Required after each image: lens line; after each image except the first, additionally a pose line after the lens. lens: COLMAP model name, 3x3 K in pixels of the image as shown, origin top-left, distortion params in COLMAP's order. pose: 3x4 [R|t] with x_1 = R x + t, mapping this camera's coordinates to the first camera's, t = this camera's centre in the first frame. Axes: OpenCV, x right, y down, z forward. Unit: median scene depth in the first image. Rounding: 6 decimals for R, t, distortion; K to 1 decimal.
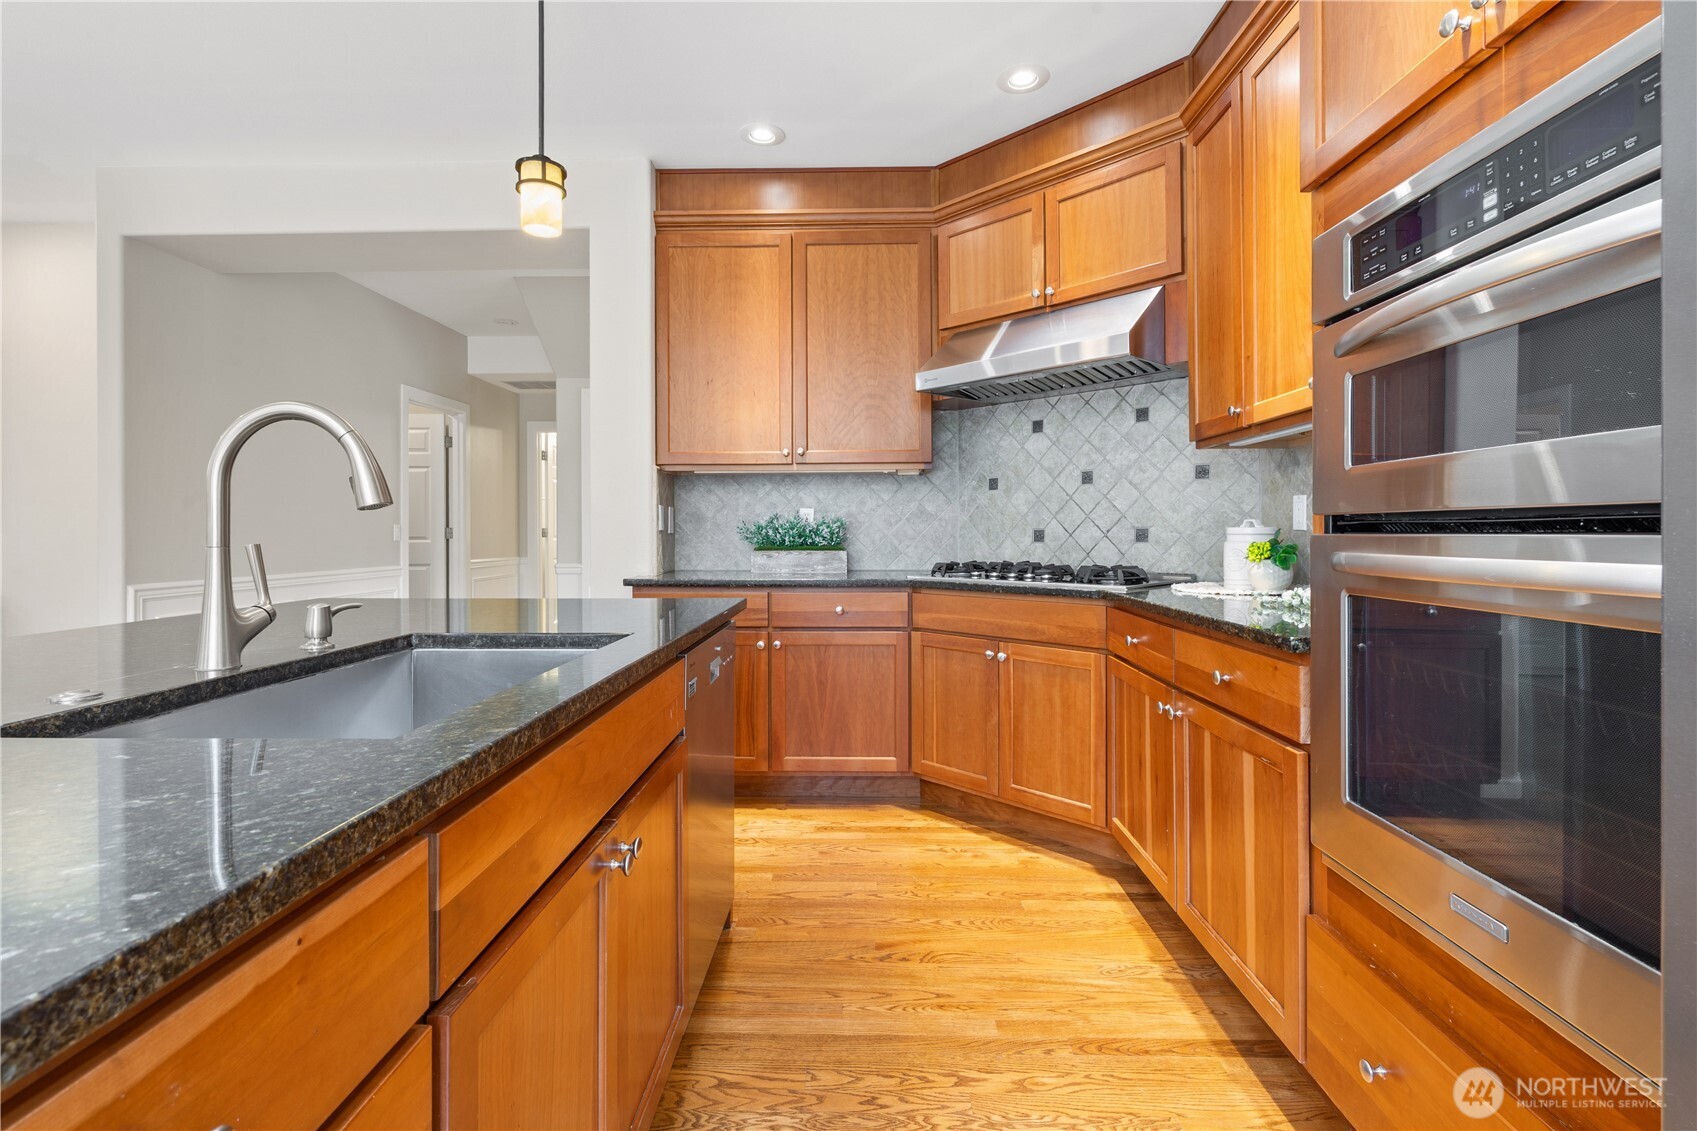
lens RADIAL K [[775.2, 0, 850.2], [0, 775.2, 535.3], [0, 0, 1]] dist [-0.005086, 0.002617]
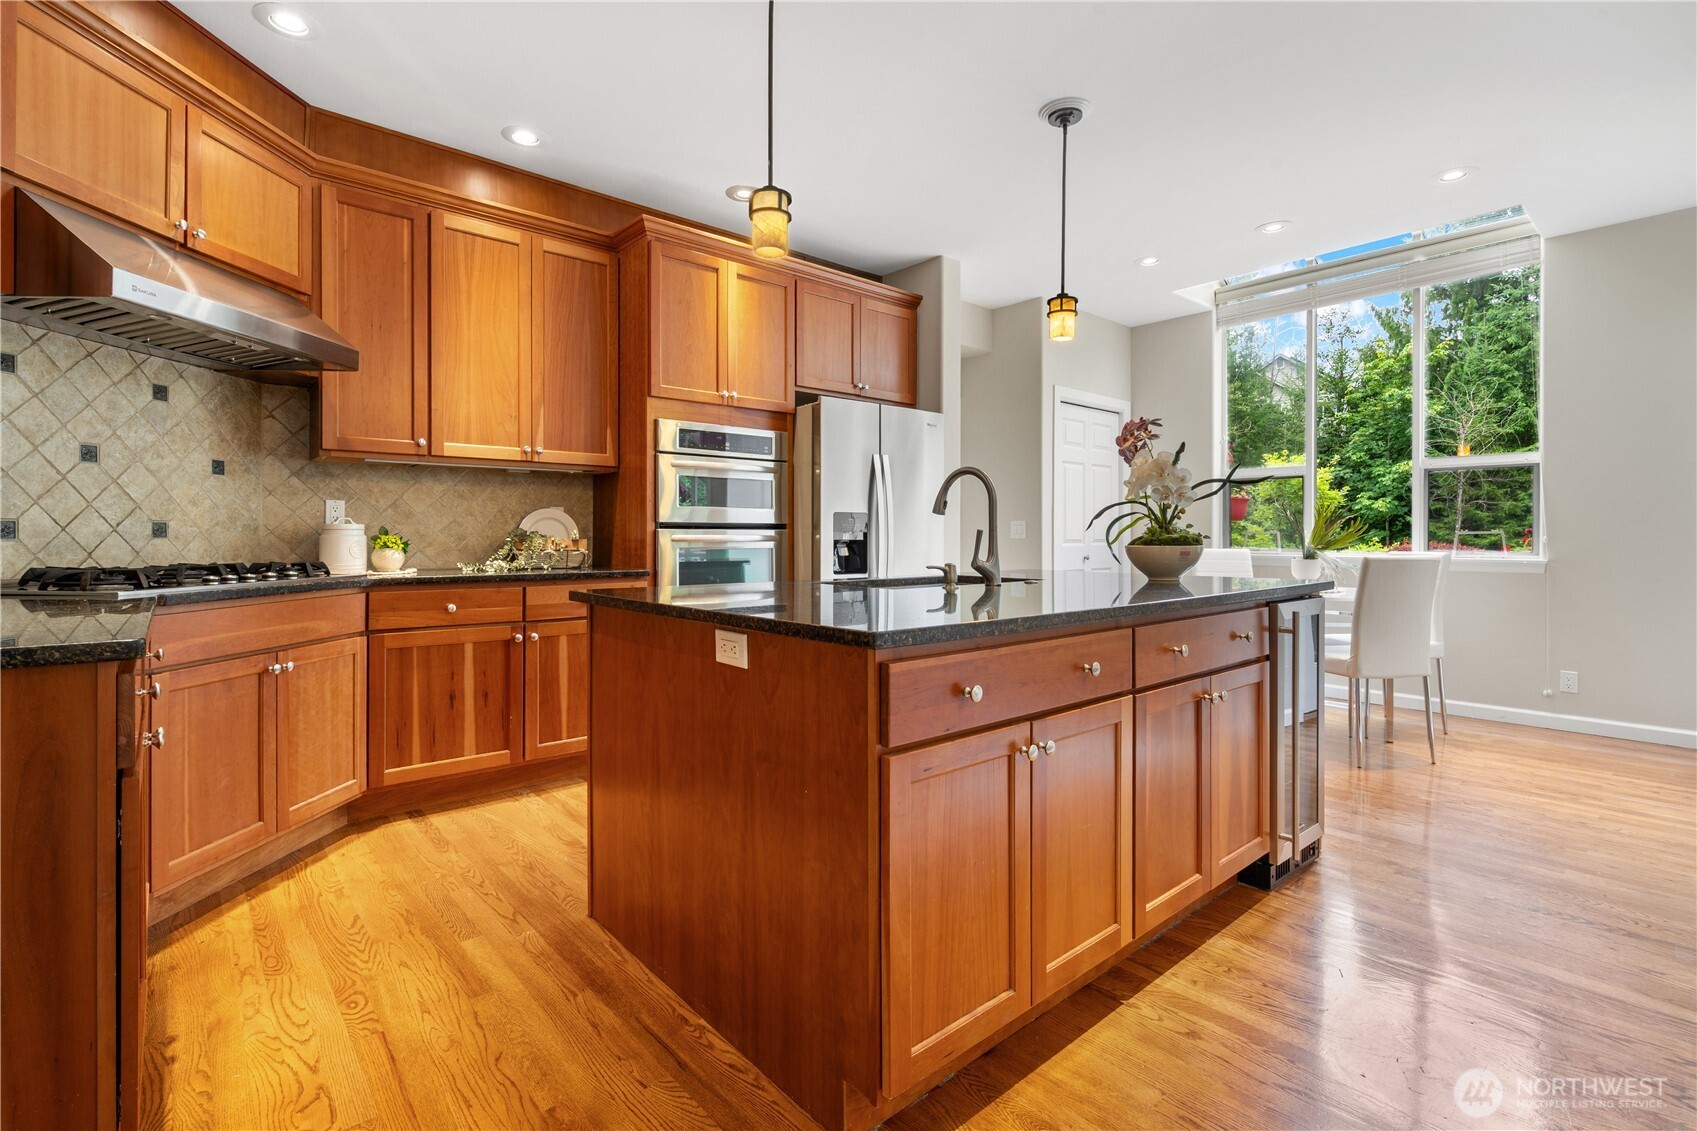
lens RADIAL K [[775.2, 0, 839.3], [0, 775.2, 534.9], [0, 0, 1]] dist [-0.005086, 0.002617]
pose [[-0.666051, 0.002678, 0.745901, -0.812814], [0.002504, 0.999996, -0.001355, 0.008958], [-0.745902, 0.000965, -0.666055, 1.039891]]
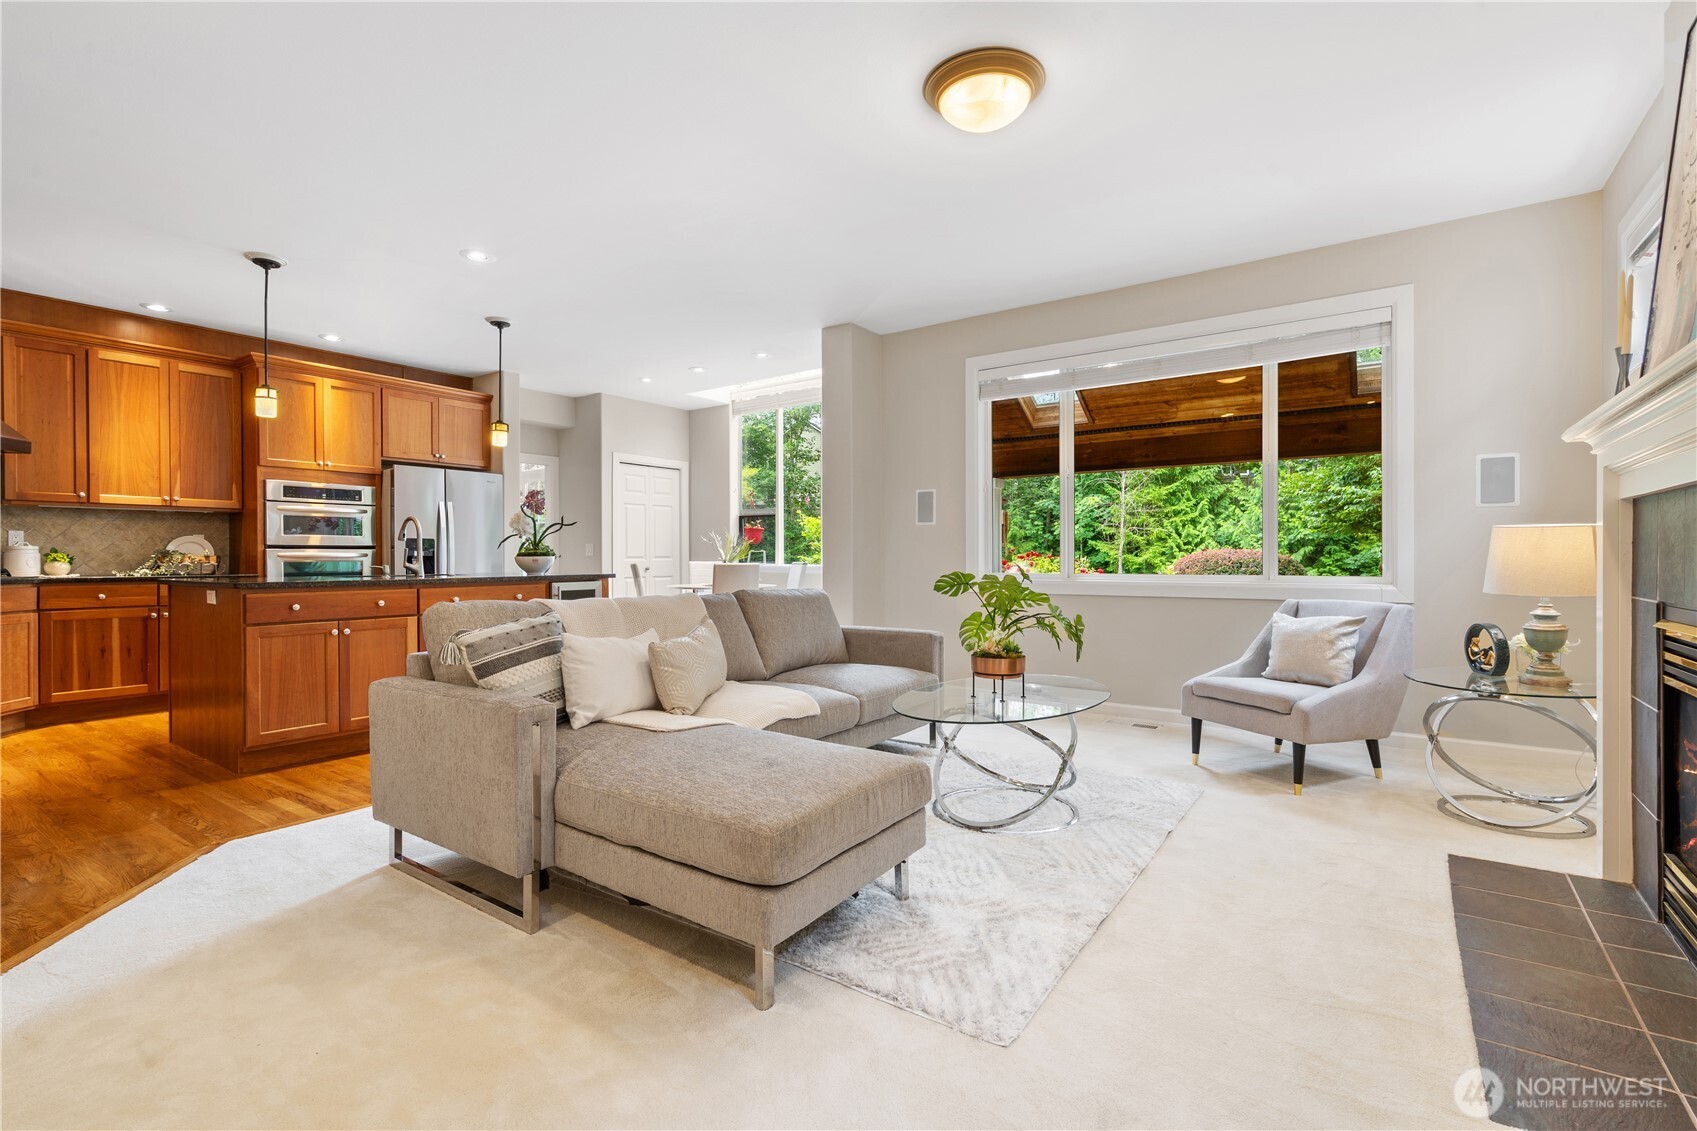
lens RADIAL K [[775.2, 0, 851.7], [0, 775.2, 558.5], [0, 0, 1]] dist [-0.005086, 0.002617]
pose [[-0.822973, 0.004216, 0.568065, -1.998901], [0.006477, 0.999977, 0.001963, 0.026298], [-0.568044, 0.005295, -0.822981, 1.198109]]
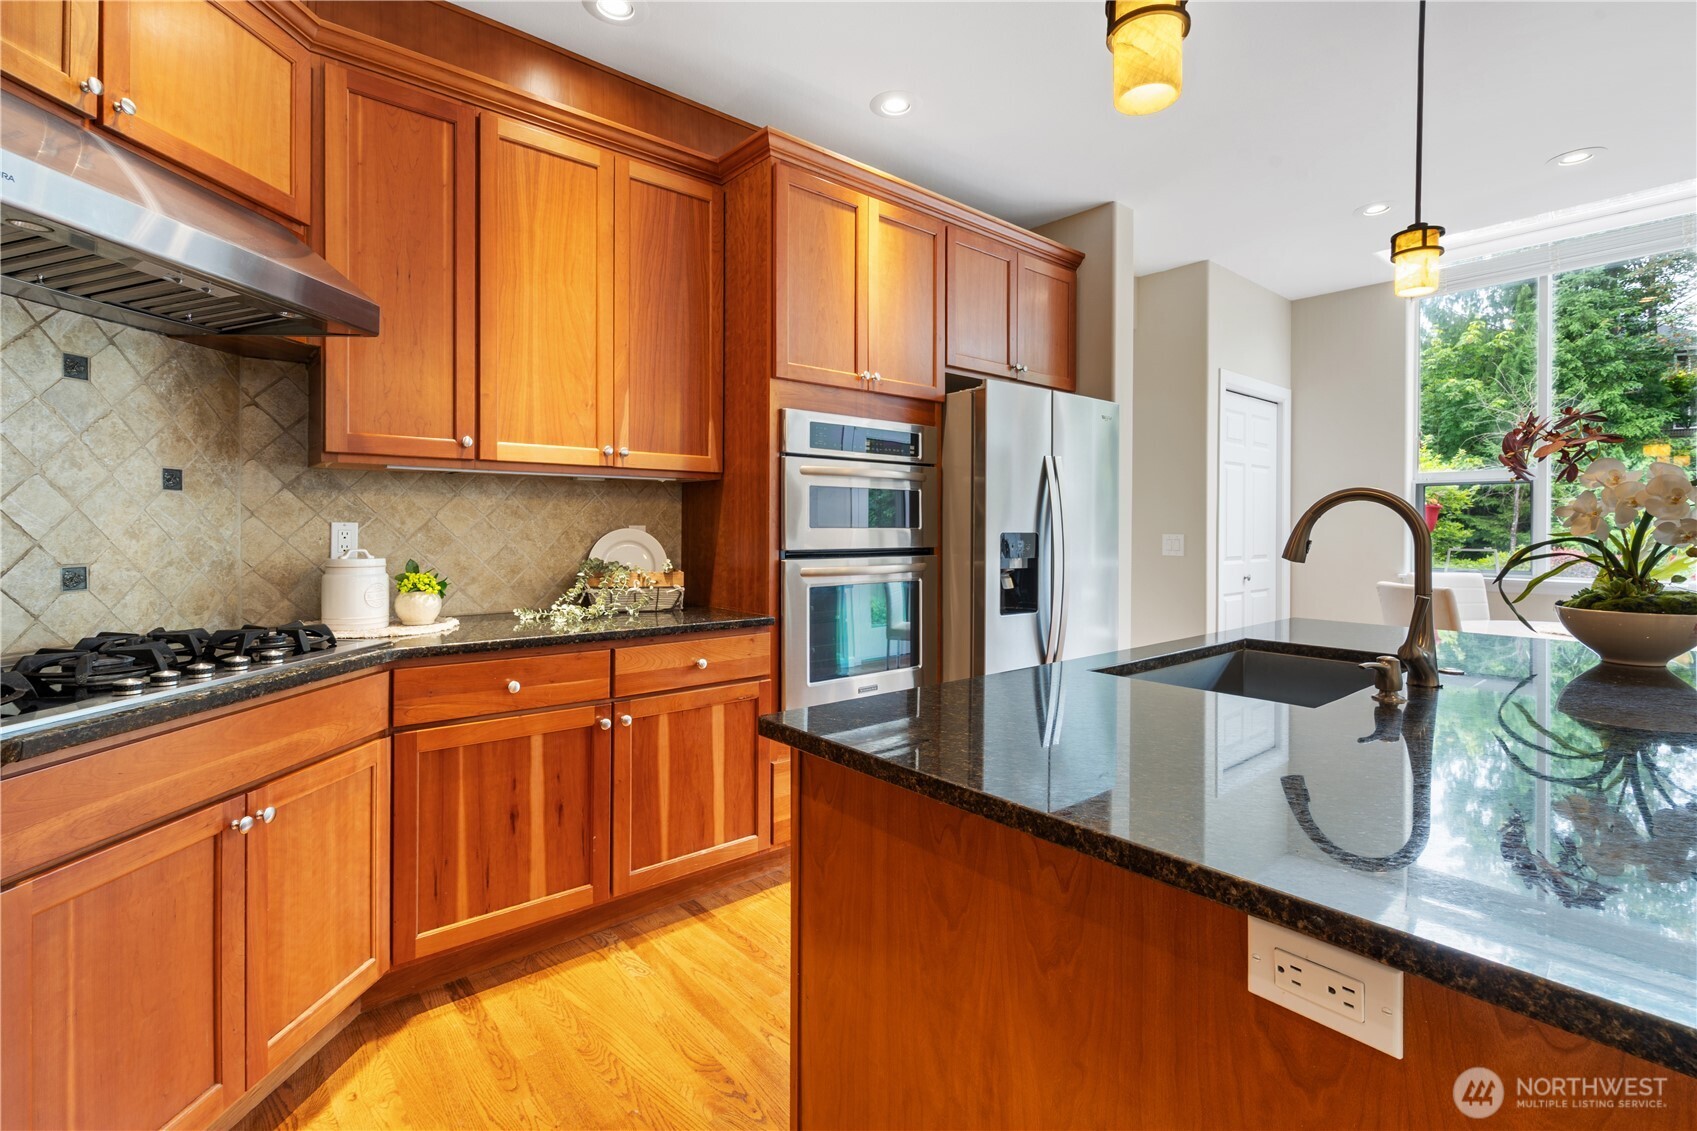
lens RADIAL K [[775.2, 0, 837.6], [0, 775.2, 527.3], [0, 0, 1]] dist [-0.005086, 0.002617]
pose [[-0.656244, -0.001507, 0.754547, -0.431611], [-0.001296, 0.999999, 0.000870, -0.040198], [-0.754547, -0.000407, -0.656246, 0.978844]]
